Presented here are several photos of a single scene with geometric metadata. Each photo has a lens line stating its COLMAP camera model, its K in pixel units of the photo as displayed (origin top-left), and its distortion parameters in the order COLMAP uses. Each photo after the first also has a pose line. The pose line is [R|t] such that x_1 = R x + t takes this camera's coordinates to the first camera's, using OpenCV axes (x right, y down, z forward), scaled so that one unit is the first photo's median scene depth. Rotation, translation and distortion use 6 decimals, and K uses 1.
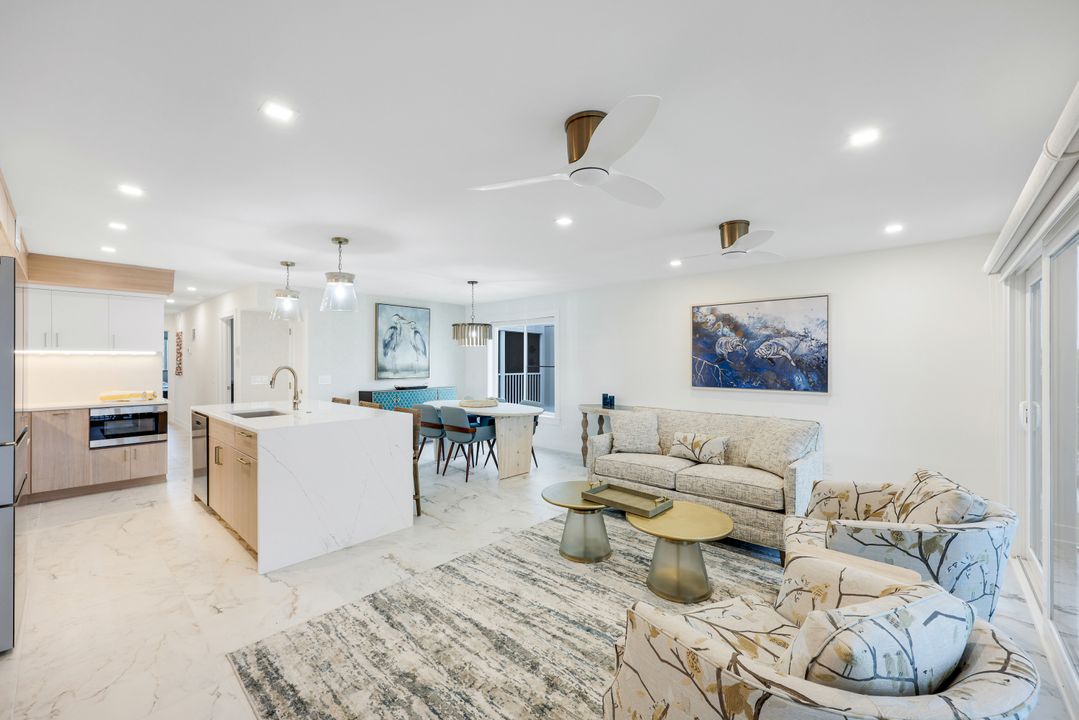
lens RADIAL K [[439.5, 0, 538.8], [0, 439.5, 358.1], [0, 0, 1]] dist [0.002954, -0.000333]
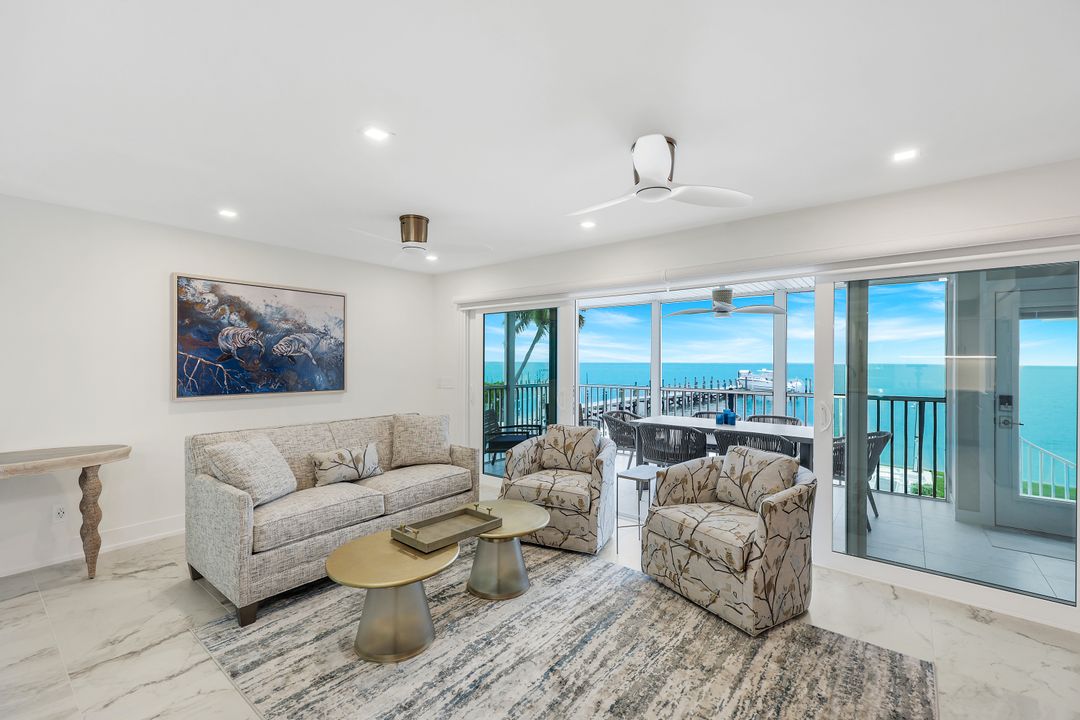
lens RADIAL K [[459.1, 0, 542.7], [0, 459.1, 359.9], [0, 0, 1]] dist [0.006570, 0.000451]
pose [[-0.067441, 0.001989, 0.997721, -0.404768], [-0.009987, 0.999947, -0.002668, 0.005180], [-0.997673, -0.010144, -0.067417, 0.537586]]
